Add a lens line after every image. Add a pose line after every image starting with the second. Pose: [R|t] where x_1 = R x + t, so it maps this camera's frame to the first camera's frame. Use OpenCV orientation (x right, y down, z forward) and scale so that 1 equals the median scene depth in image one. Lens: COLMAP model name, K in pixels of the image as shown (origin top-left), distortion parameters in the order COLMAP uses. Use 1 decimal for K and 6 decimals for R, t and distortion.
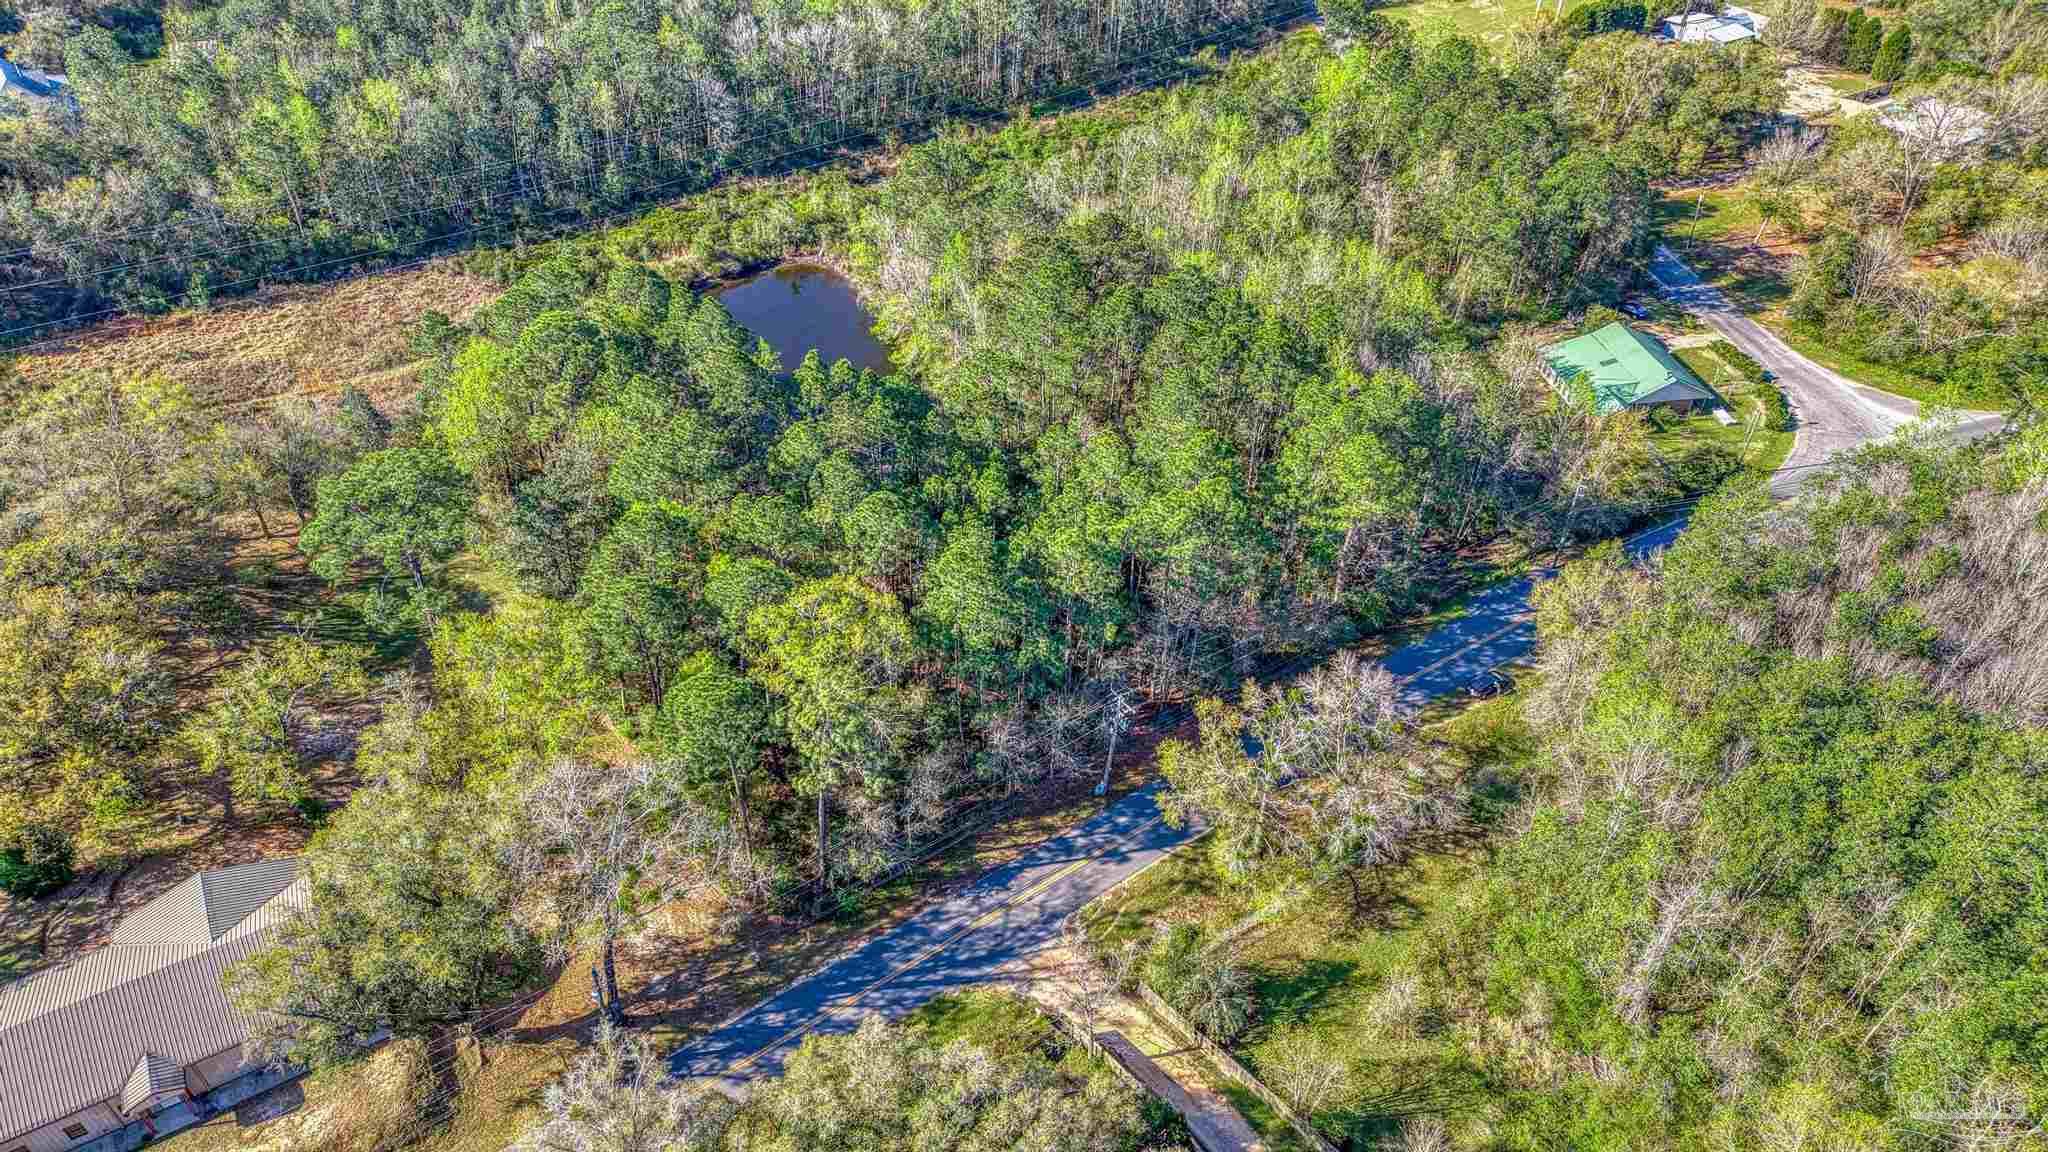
lens RADIAL K [[1365.5, 0, 1021.2], [0, 1365.5, 575.3], [0, 0, 1]] dist [0.034656, -0.040806]
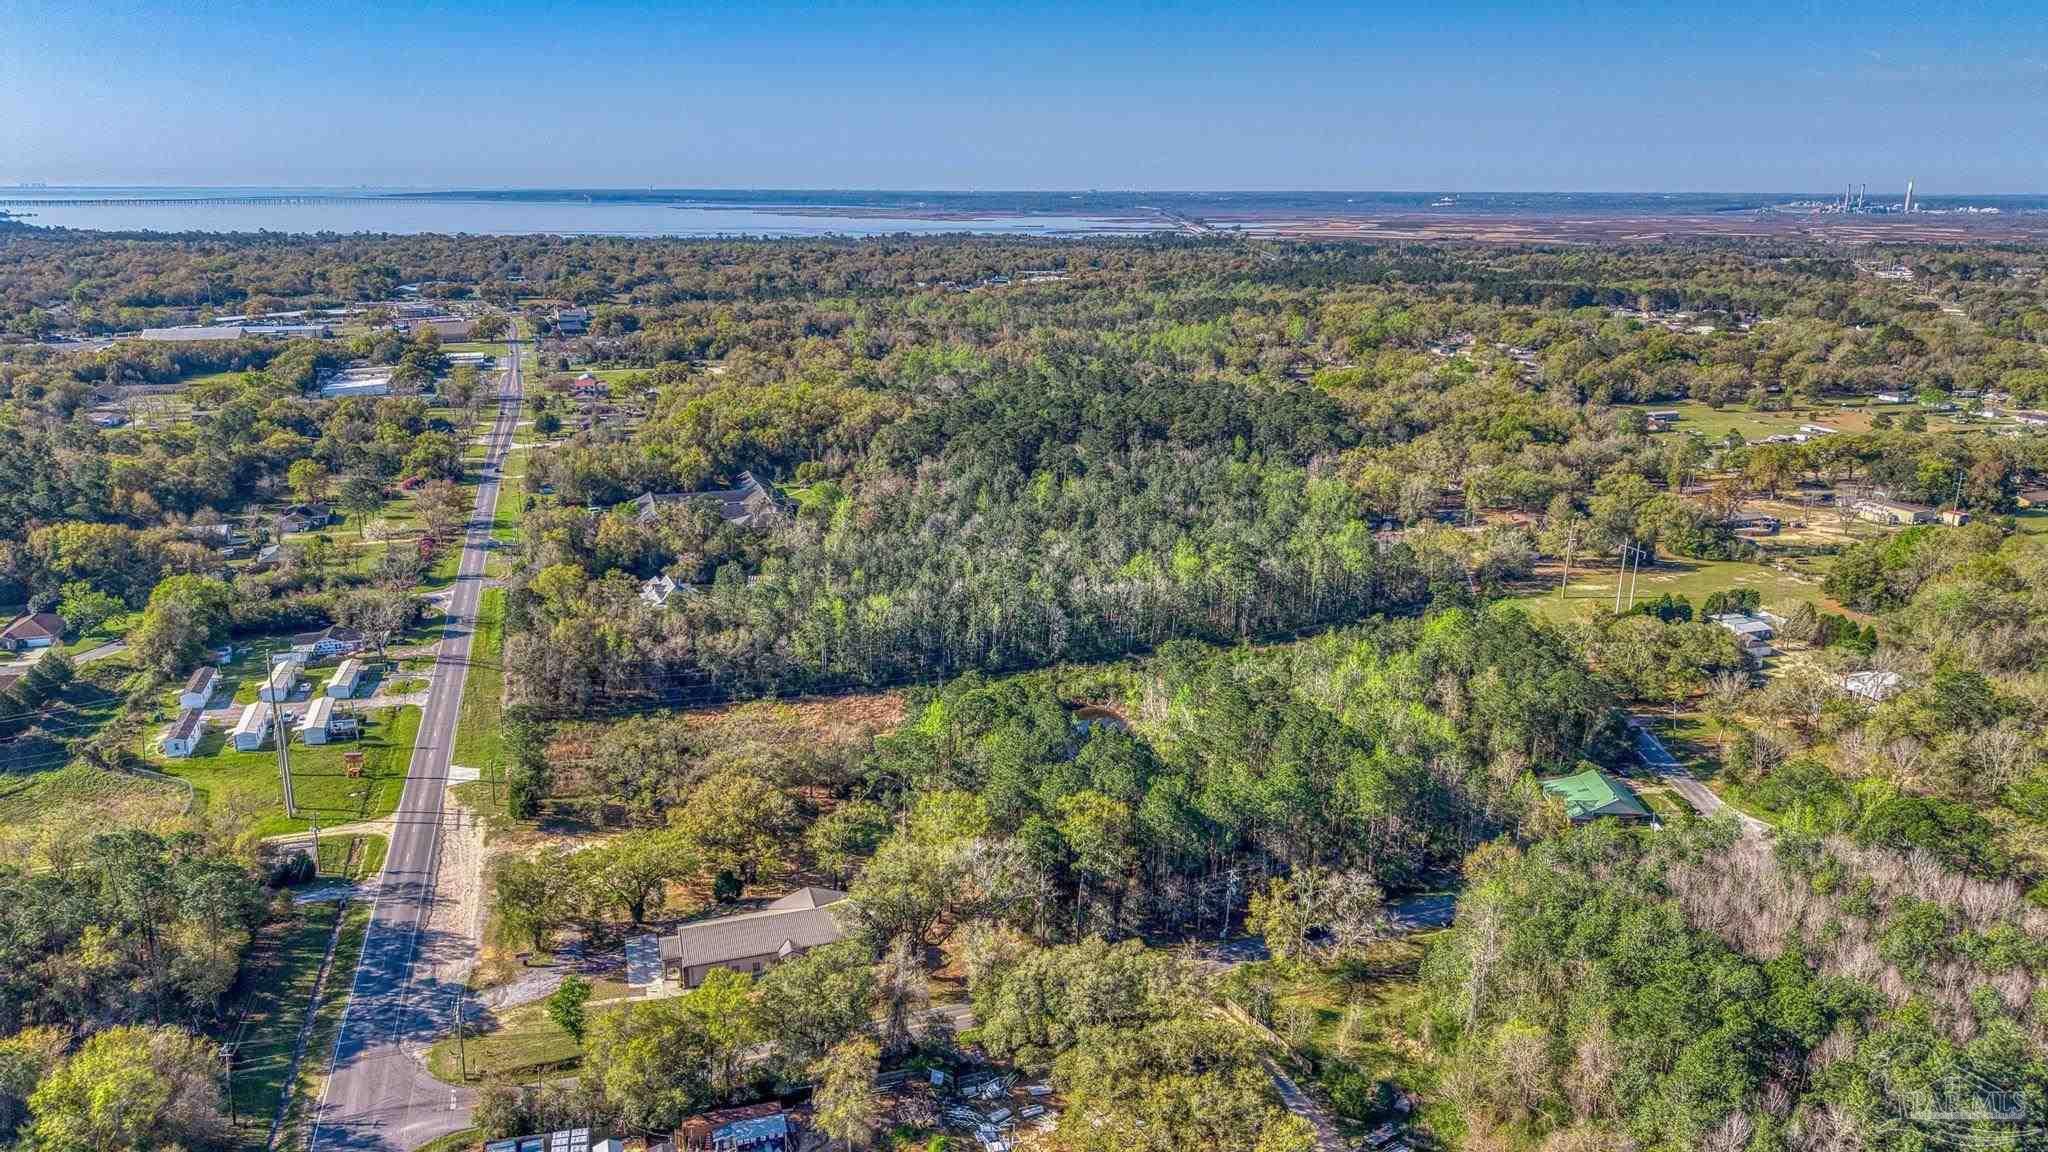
lens RADIAL K [[1365.5, 0, 1019.9], [0, 1365.5, 579.1], [0, 0, 1]] dist [0.034656, -0.040806]
pose [[0.974624, 0.051855, -0.217759, 0.115098], [-0.135249, 0.911570, -0.388262, 0.322943], [0.178369, 0.407861, 0.895452, -0.643379]]
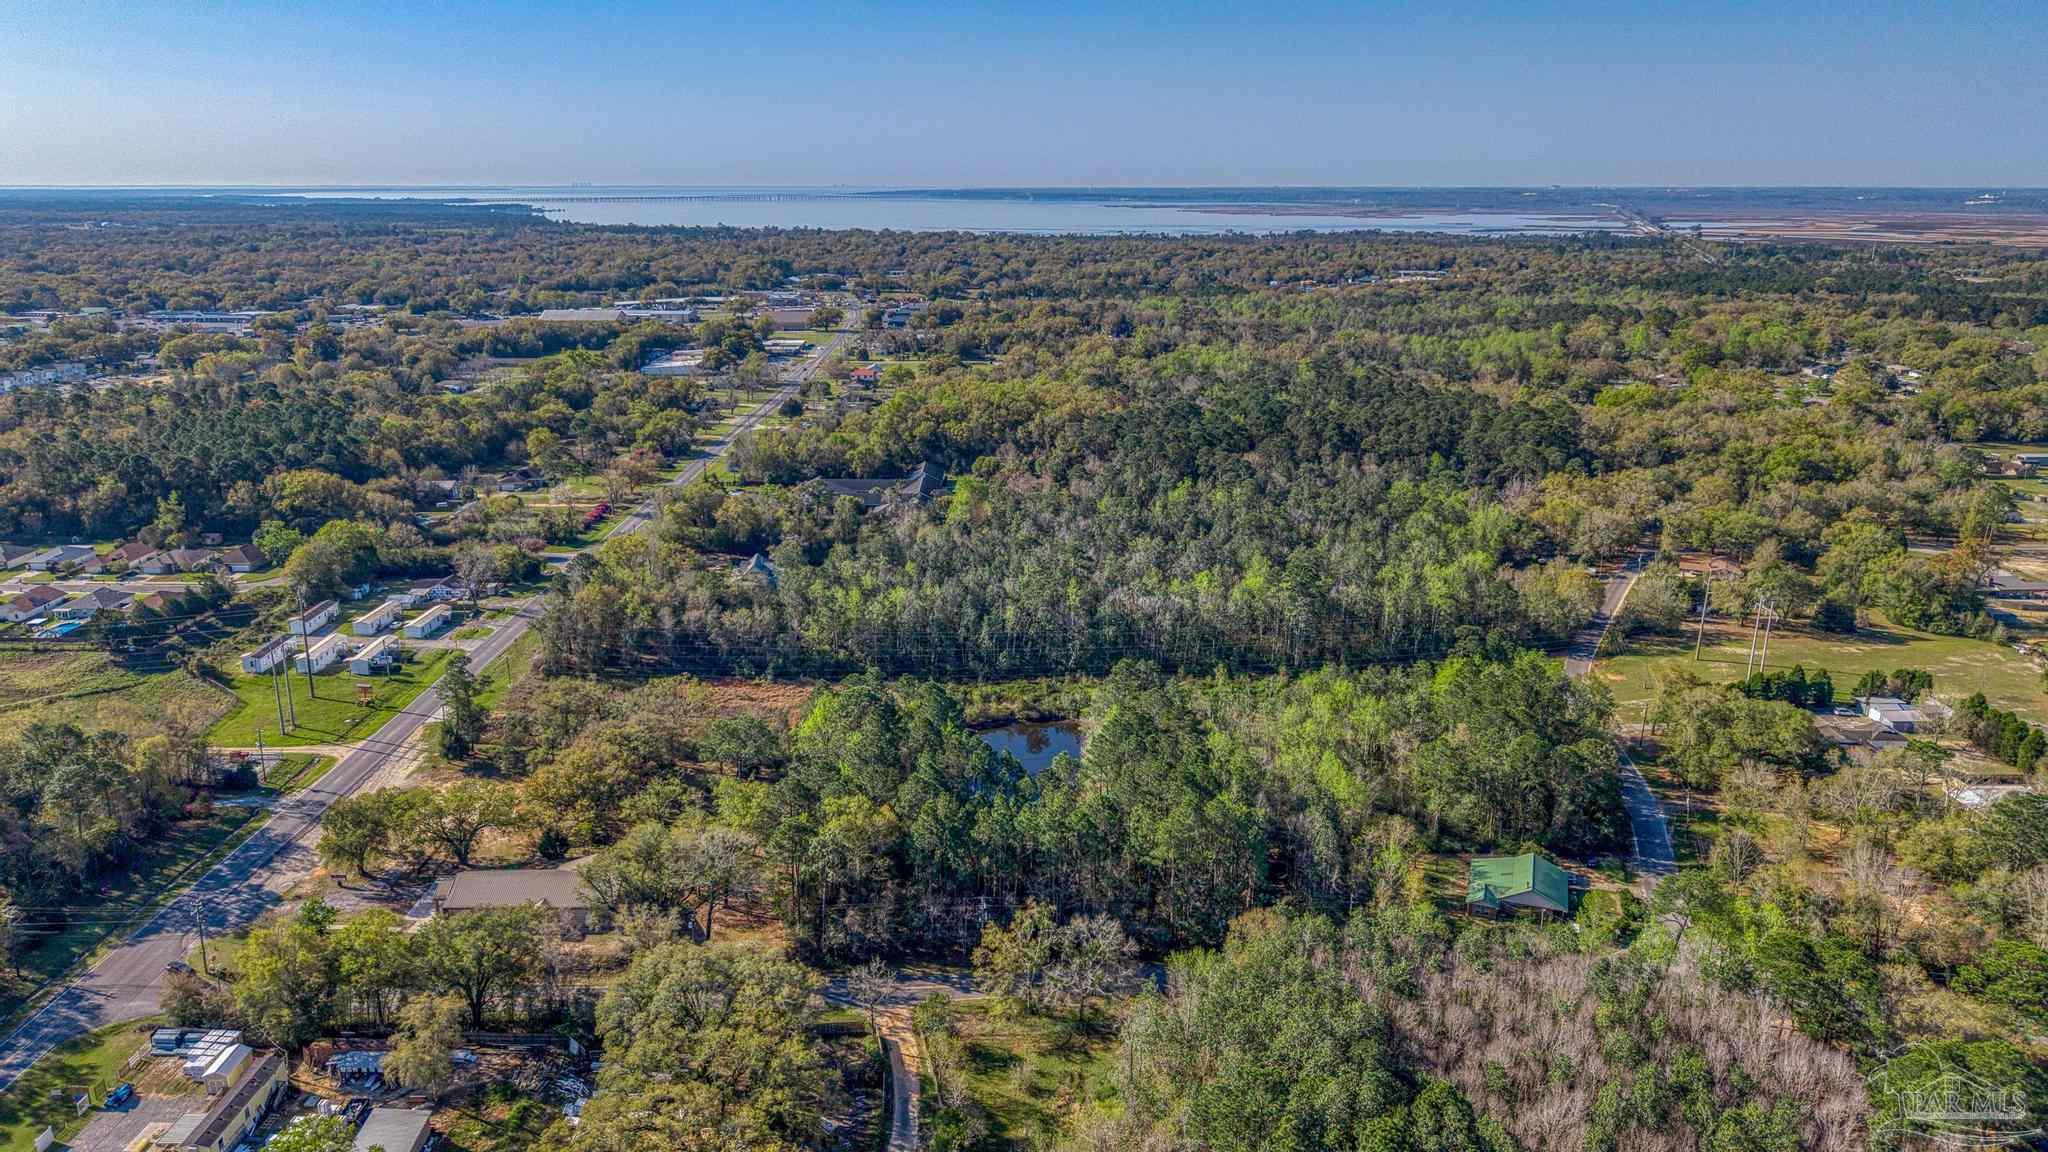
lens RADIAL K [[1365.5, 0, 1023.4], [0, 1365.5, 608.6], [0, 0, 1]] dist [0.034656, -0.040806]
pose [[0.861203, 0.139575, -0.488721, 0.625187], [-0.316808, 0.899319, -0.301427, 0.176346], [0.397445, 0.414421, 0.818714, -0.451595]]
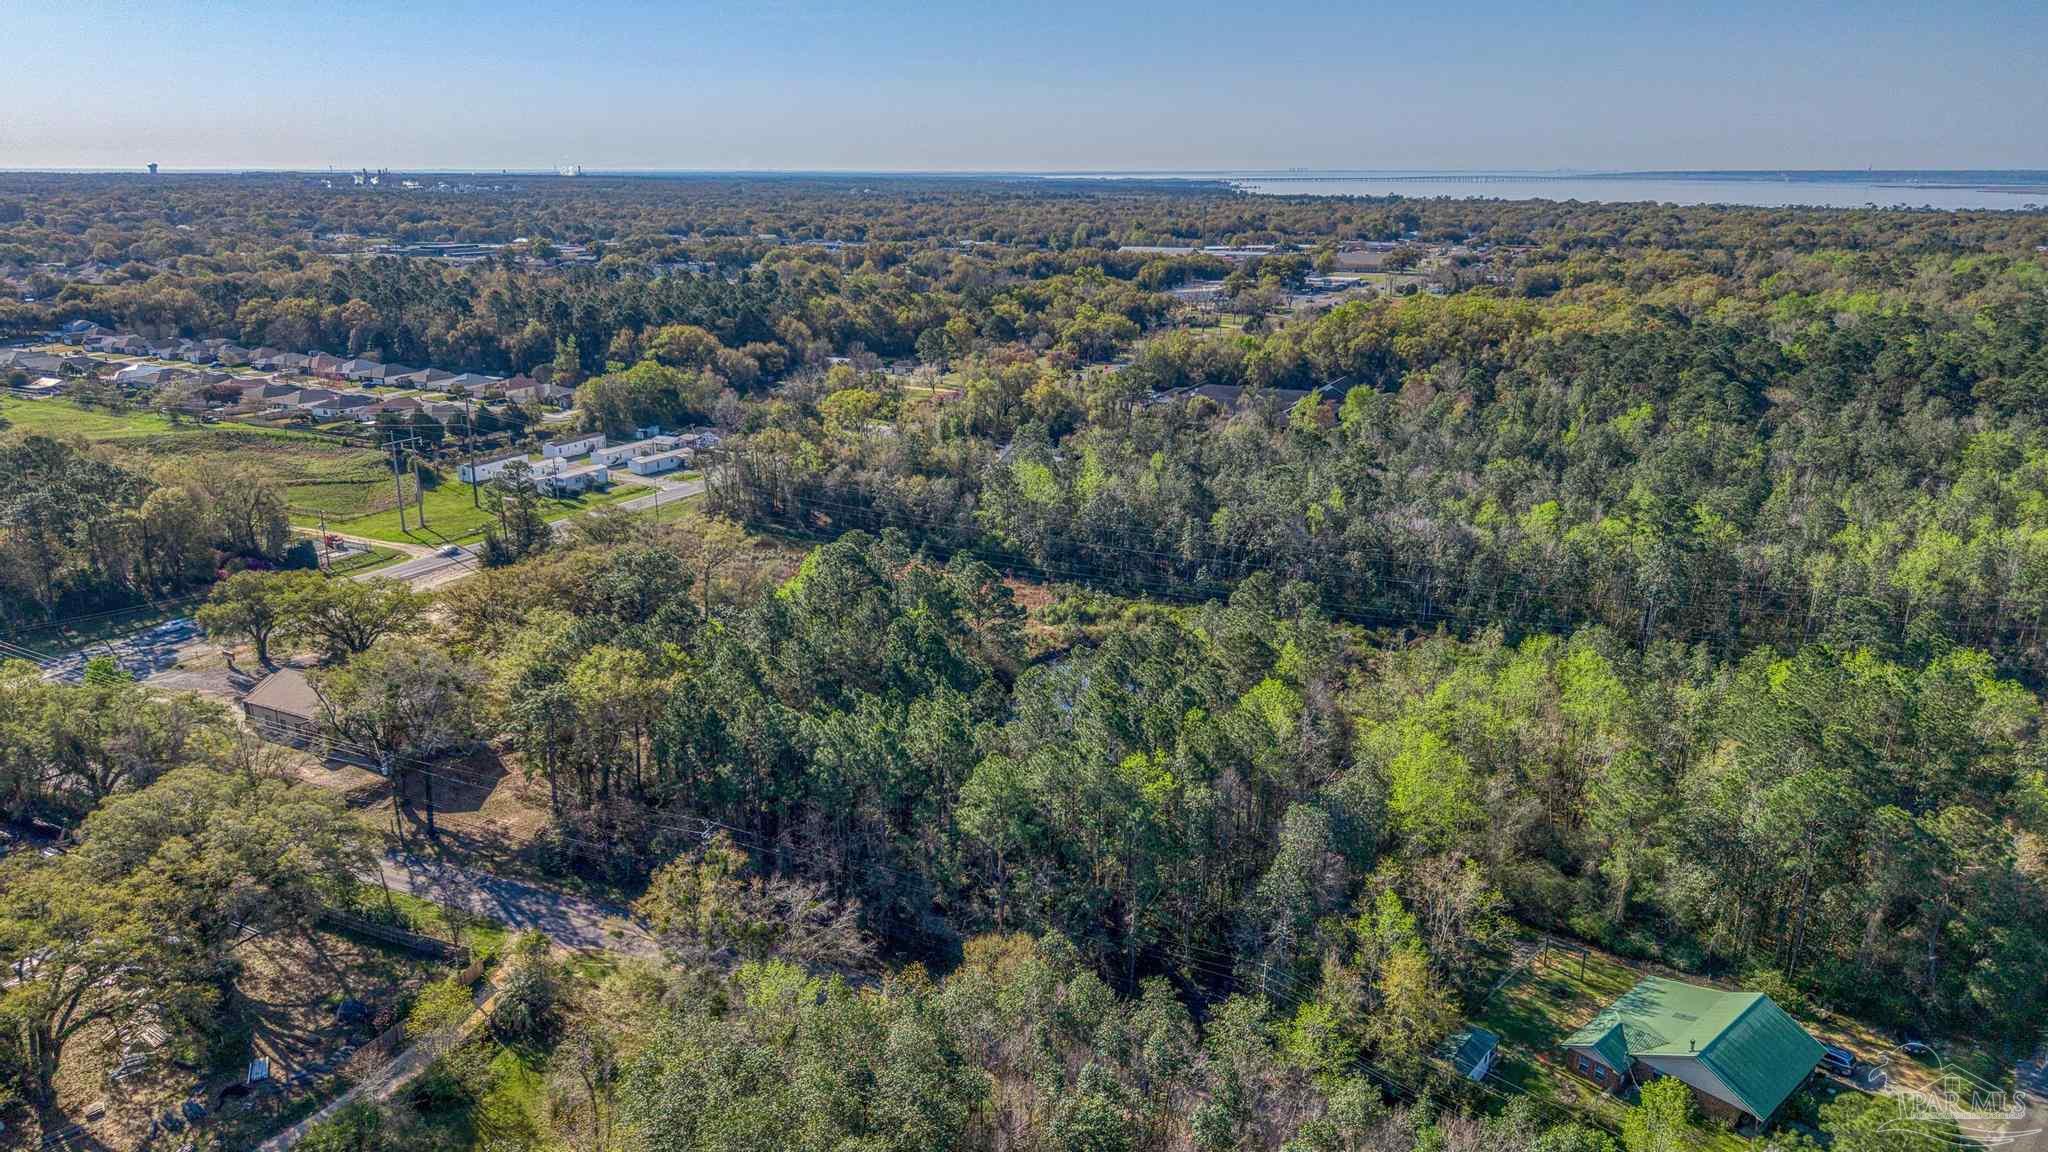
lens RADIAL K [[1365.5, 0, 1022.9], [0, 1365.5, 592.9], [0, 0, 1]] dist [0.034656, -0.040806]
pose [[0.519866, 0.241185, -0.819493, 0.760914], [-0.541067, 0.835321, -0.097396, -0.077445], [0.661049, 0.494033, 0.564753, 0.223963]]
